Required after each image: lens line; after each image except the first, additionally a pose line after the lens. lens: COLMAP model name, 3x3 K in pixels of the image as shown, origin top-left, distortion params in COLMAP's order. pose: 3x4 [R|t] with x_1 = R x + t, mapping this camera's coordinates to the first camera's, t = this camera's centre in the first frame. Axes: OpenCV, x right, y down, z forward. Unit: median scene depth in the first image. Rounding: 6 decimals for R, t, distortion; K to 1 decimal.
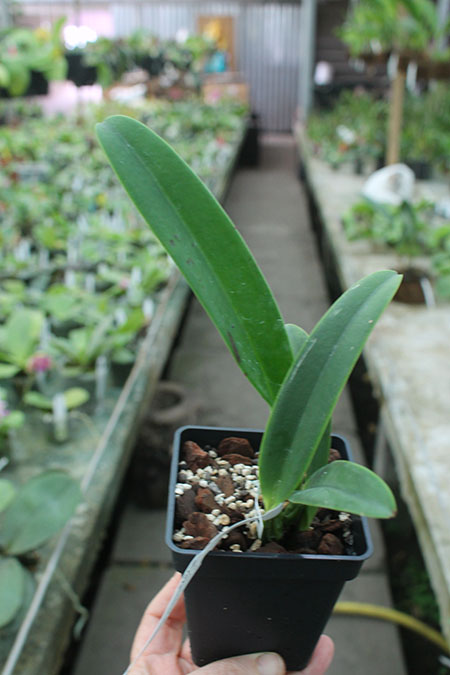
lens RADIAL K [[733.8, 0, 225.0], [0, 733.8, 337.5], [0, 0, 1]] dist [-0.087969, 0.046446]
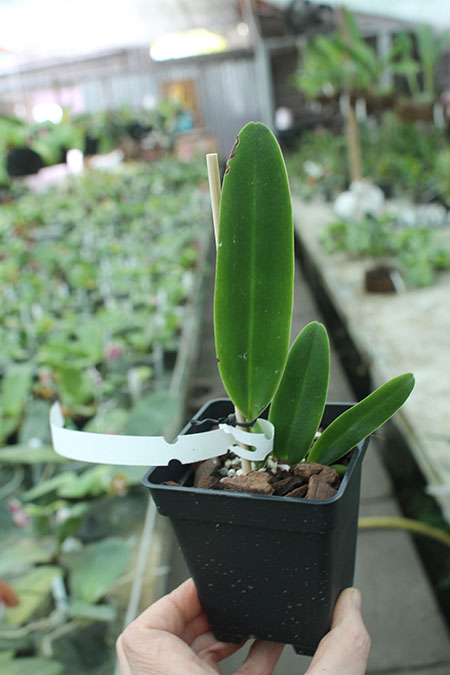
lens RADIAL K [[733.8, 0, 225.0], [0, 733.8, 337.5], [0, 0, 1]] dist [-0.087969, 0.046446]
pose [[0.990756, -0.134966, 0.013653, -0.016248], [0.135592, 0.988324, -0.069507, 0.033837], [-0.004113, 0.070716, 0.997488, -0.093499]]
